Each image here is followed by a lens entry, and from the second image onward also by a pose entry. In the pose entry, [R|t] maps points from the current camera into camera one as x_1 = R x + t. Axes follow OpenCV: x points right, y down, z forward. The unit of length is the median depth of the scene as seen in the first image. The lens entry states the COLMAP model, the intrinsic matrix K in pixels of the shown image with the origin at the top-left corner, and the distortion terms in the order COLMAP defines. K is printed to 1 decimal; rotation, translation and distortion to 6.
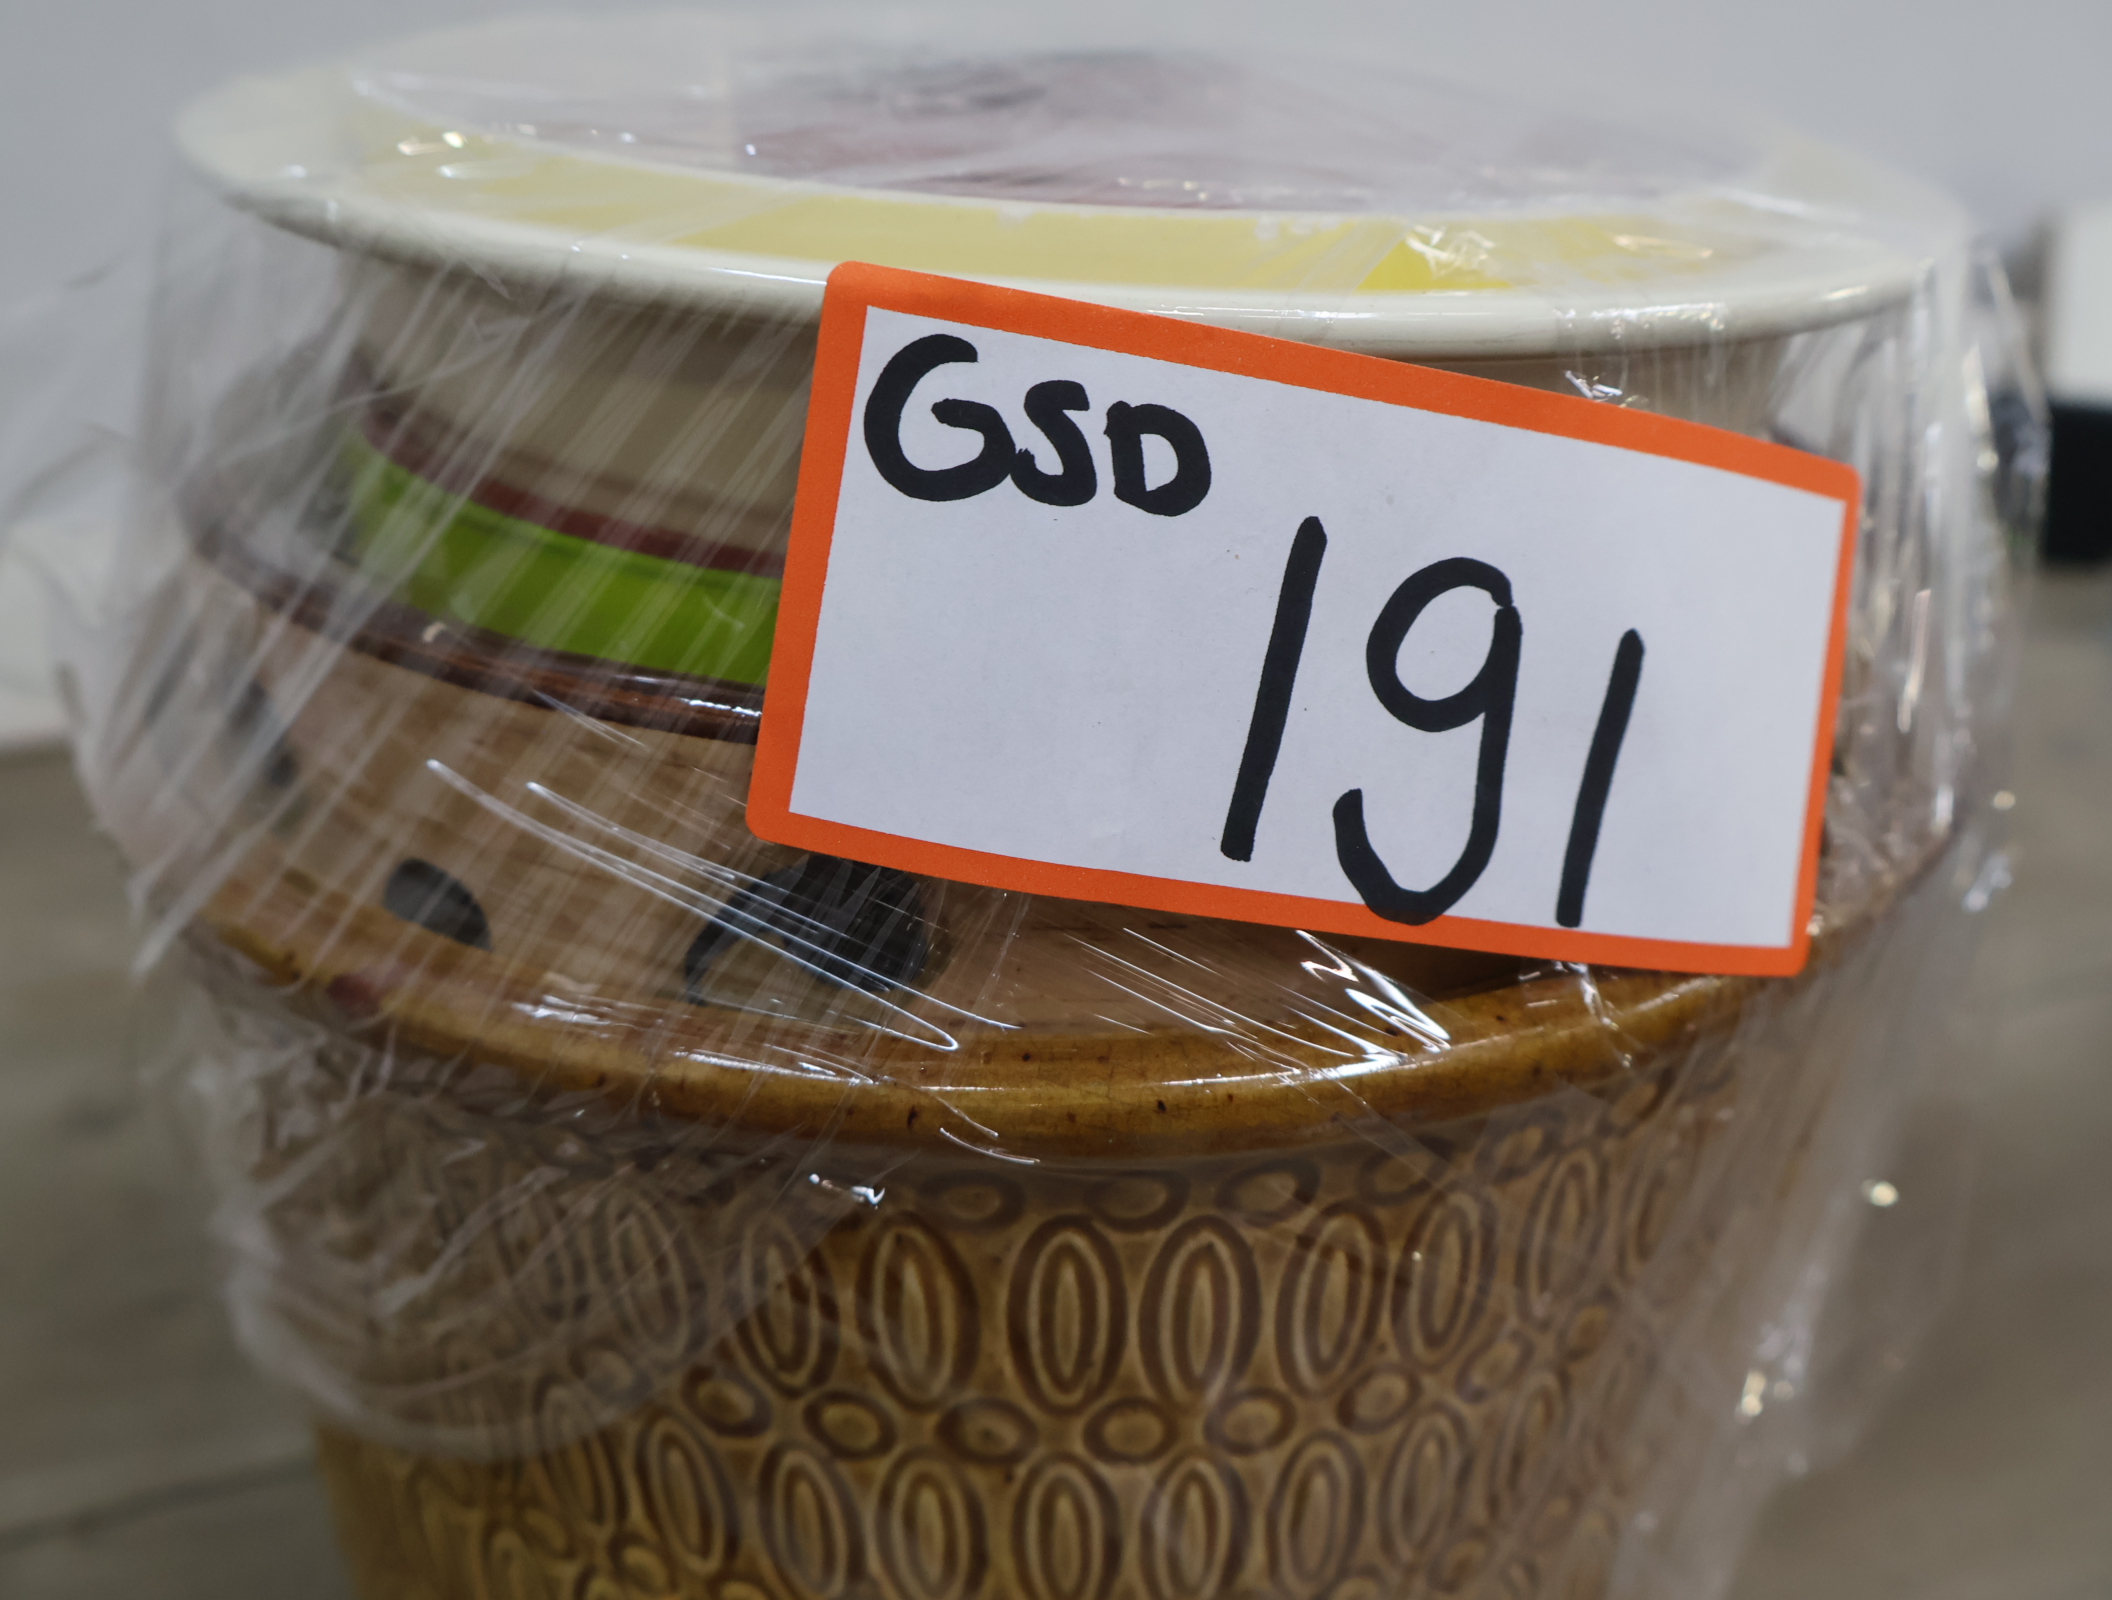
lens RADIAL K [[2015.5, 0, 1061.3], [0, 2015.5, 813.3], [0, 0, 1]] dist [0.004901, 0.000000]
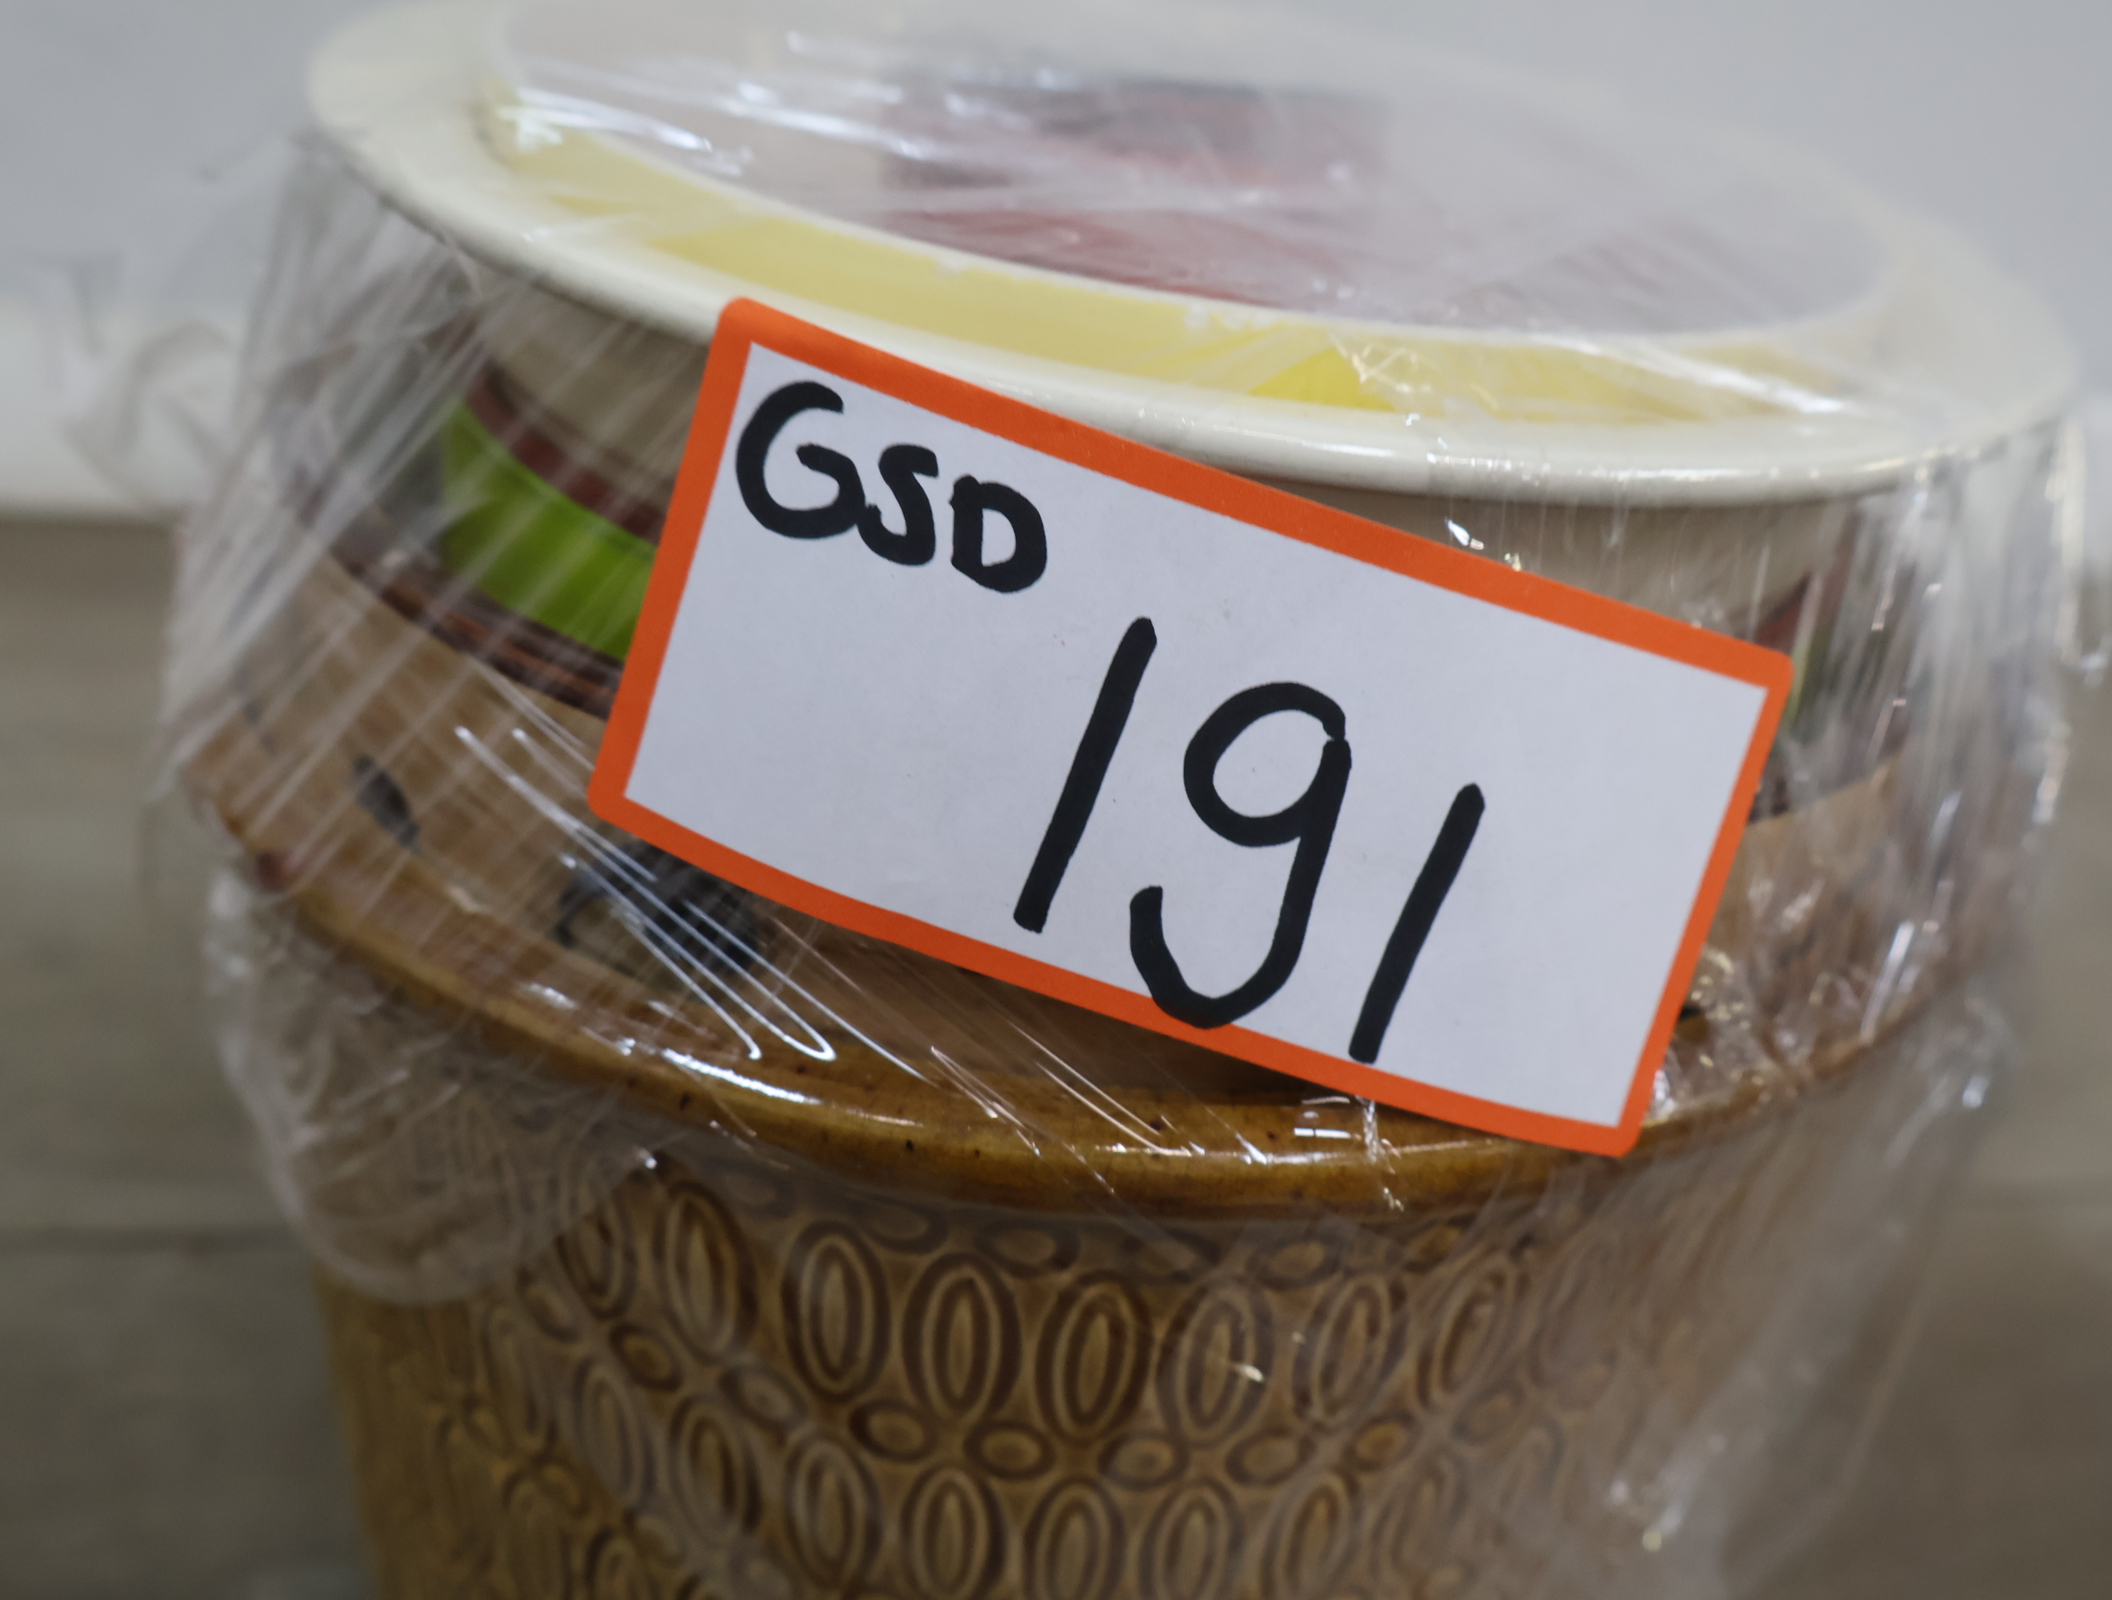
lens RADIAL K [[2015.5, 0, 1058.5], [0, 2015.5, 786.0], [0, 0, 1]] dist [0.004901, 0.000000]
pose [[0.964000, 0.201343, -0.173682, 0.256618], [-0.194338, 0.979300, 0.056613, -0.105663], [0.181485, -0.020822, 0.983173, -0.001314]]
